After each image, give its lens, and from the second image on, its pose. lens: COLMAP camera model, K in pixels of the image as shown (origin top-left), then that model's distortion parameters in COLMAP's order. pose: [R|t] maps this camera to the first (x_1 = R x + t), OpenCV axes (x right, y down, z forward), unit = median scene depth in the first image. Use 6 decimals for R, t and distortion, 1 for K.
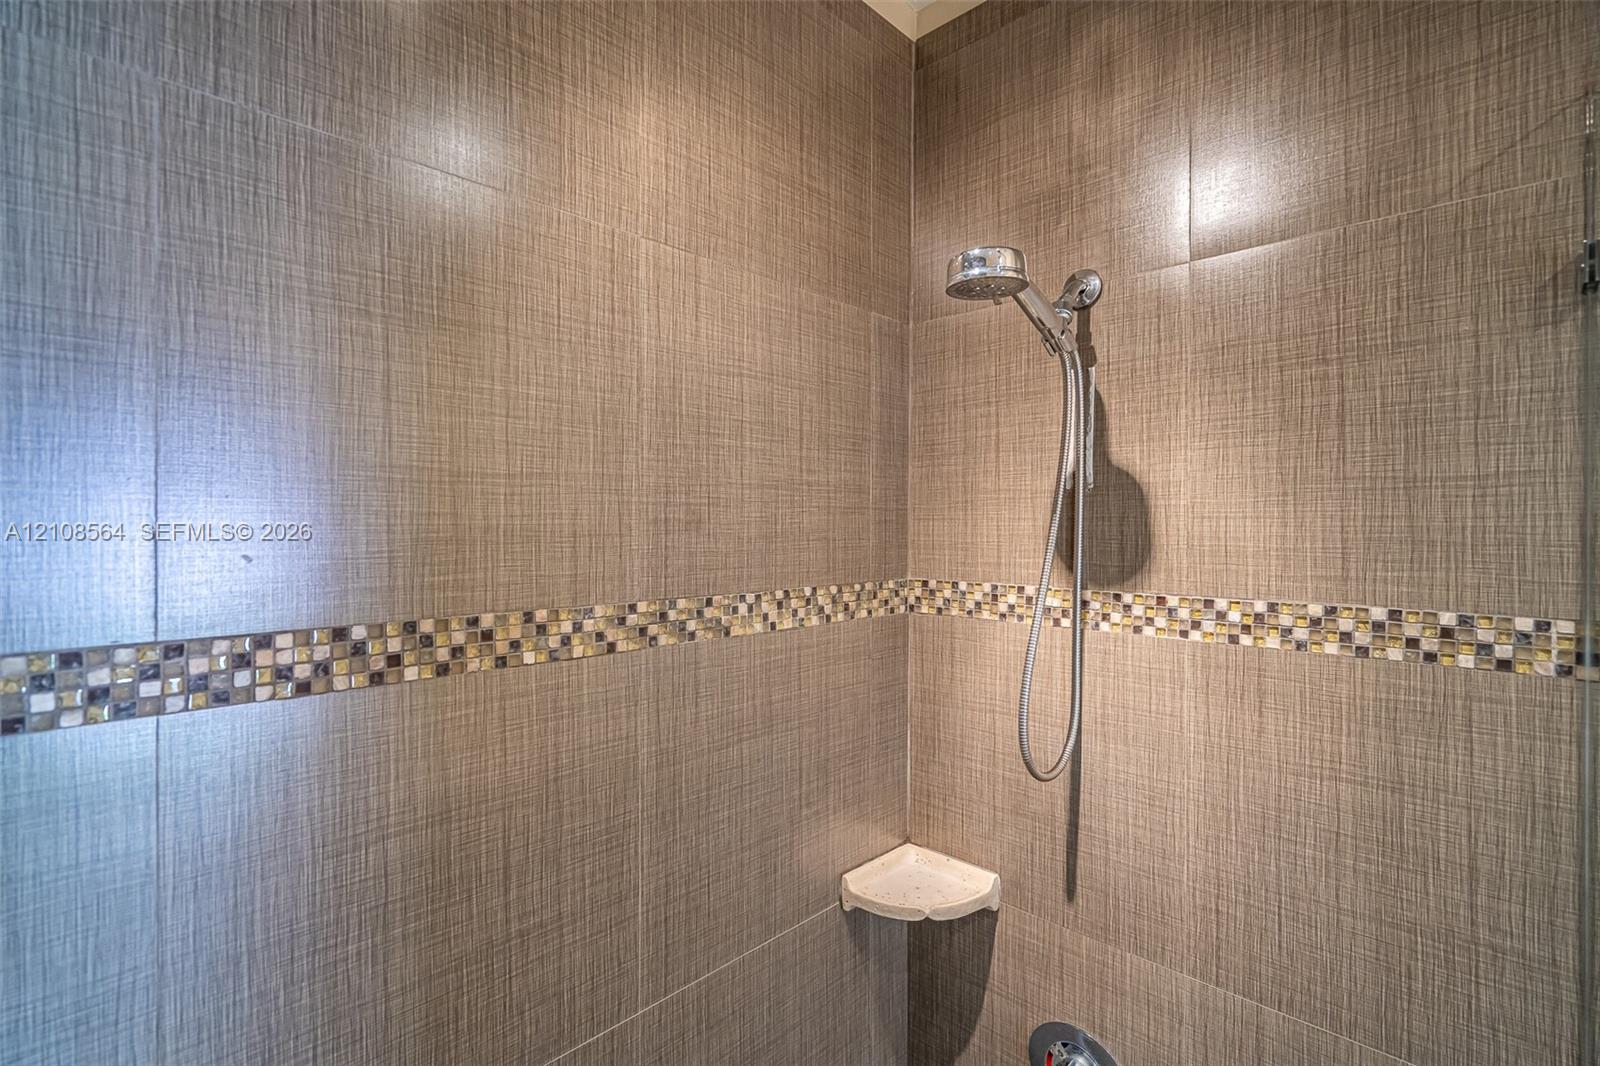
lens RADIAL K [[730.7, 0, 795.4], [0, 730.7, 527.2], [0, 0, 1]] dist [-0.003272, 0.001953]
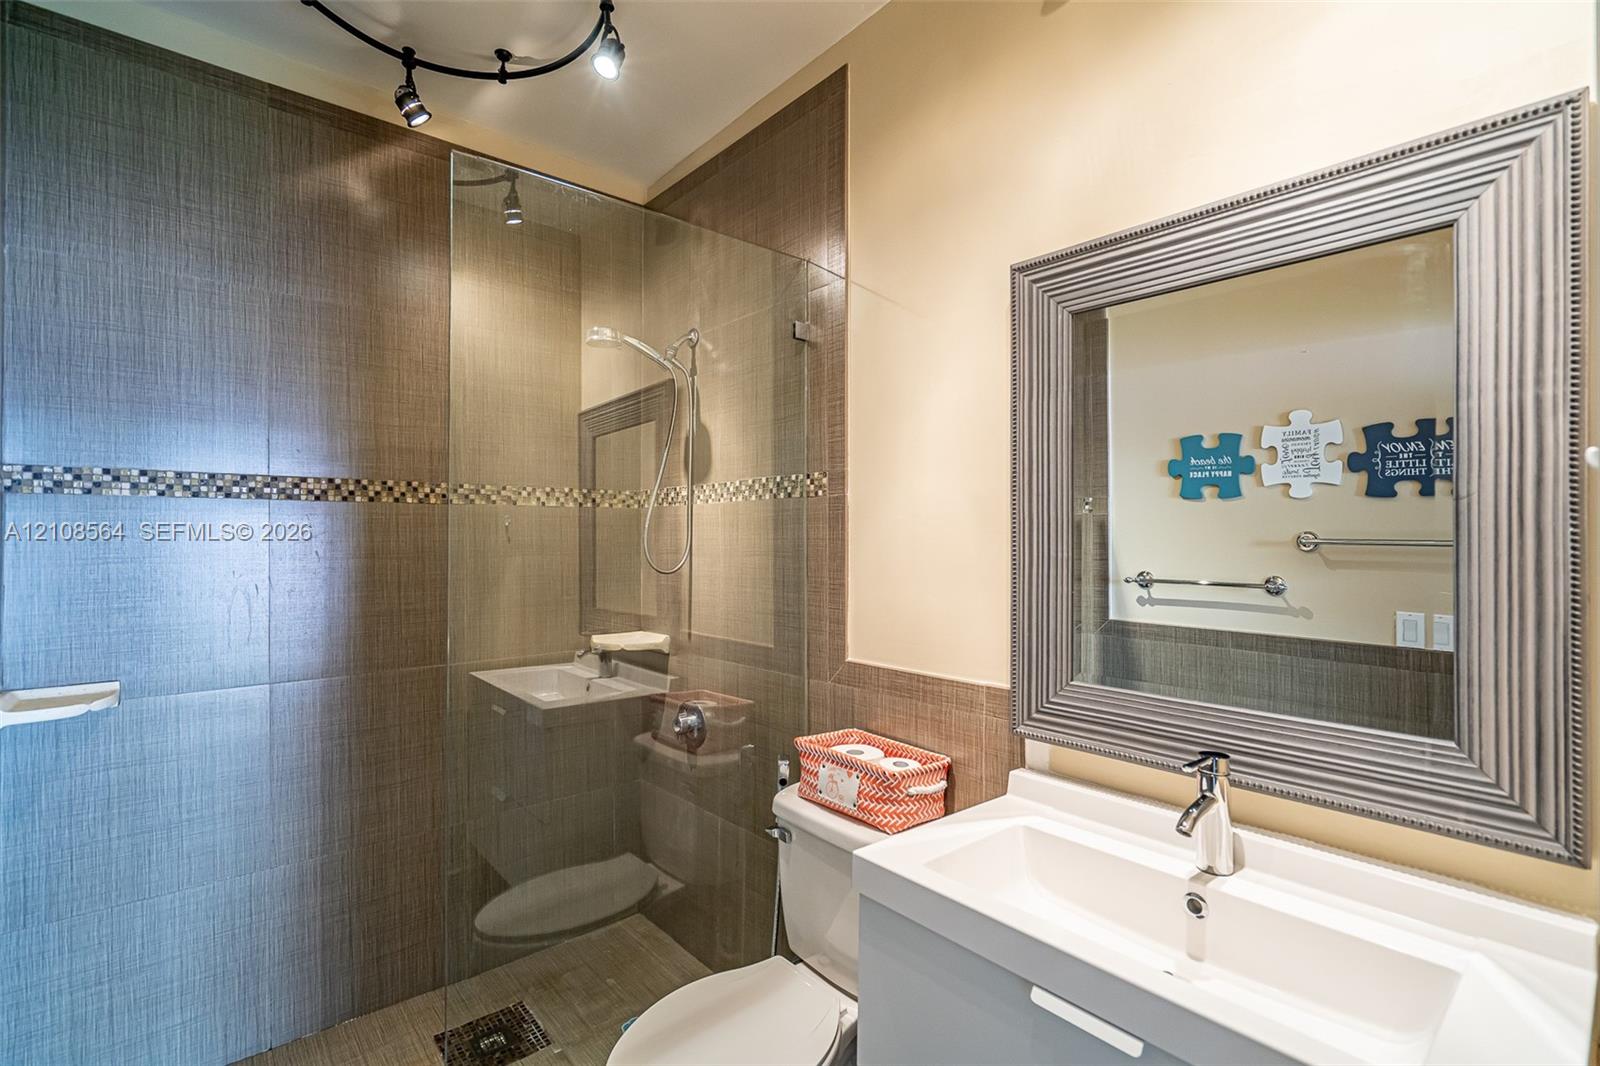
lens RADIAL K [[730.7, 0, 804.1], [0, 730.7, 537.3], [0, 0, 1]] dist [-0.003272, 0.001953]
pose [[0.996455, -0.007827, -0.083757, 1.034602], [0.007356, 0.999955, -0.005929, 0.289939], [0.083800, 0.005291, 0.996469, -1.191868]]
